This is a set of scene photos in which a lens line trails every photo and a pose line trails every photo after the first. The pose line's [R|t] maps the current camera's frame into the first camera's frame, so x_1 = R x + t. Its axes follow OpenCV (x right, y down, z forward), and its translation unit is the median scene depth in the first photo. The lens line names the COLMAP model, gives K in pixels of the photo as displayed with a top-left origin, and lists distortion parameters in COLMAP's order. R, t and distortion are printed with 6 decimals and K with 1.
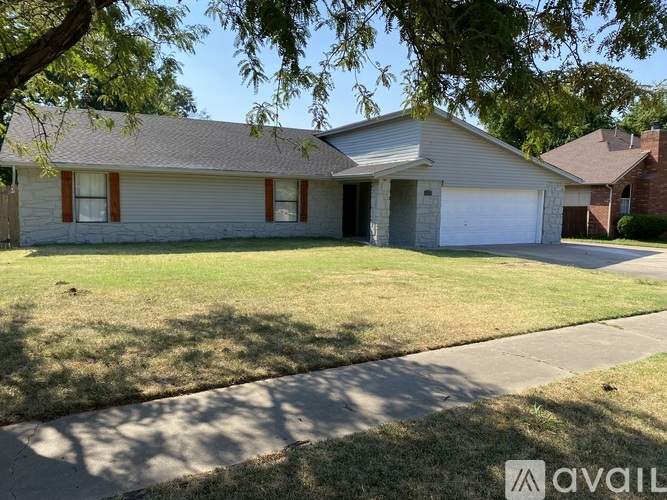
lens RADIAL K [[505.5, 0, 333.5], [0, 505.5, 250.0], [0, 0, 1]] dist [0.079059, -0.142261]
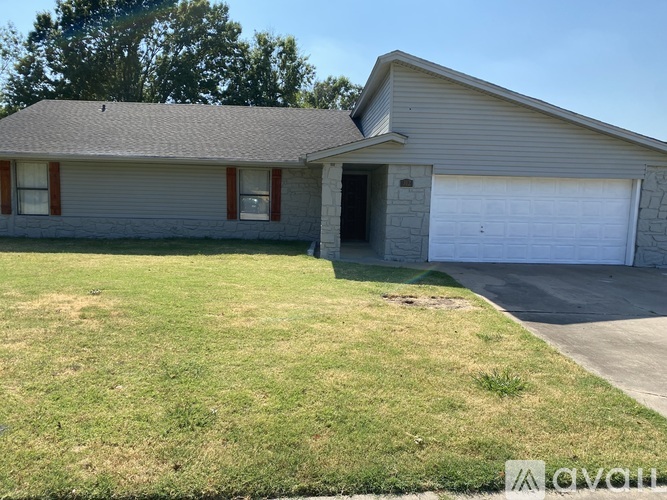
lens RADIAL K [[505.5, 0, 333.5], [0, 505.5, 250.0], [0, 0, 1]] dist [0.079059, -0.142261]
pose [[0.906569, 0.048831, -0.419223, 0.391940], [-0.050310, 0.998705, 0.007534, -0.022308], [0.419048, 0.014261, 0.907852, 0.338958]]
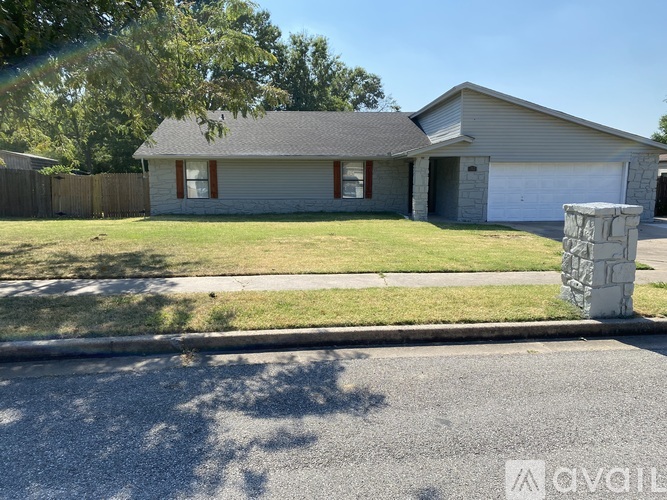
lens RADIAL K [[505.5, 0, 333.5], [0, 505.5, 250.0], [0, 0, 1]] dist [0.079059, -0.142261]
pose [[0.908945, 0.037546, -0.415221, 0.367686], [-0.022431, 0.998898, 0.041223, 0.015580], [0.416312, -0.028156, 0.908786, -0.058636]]
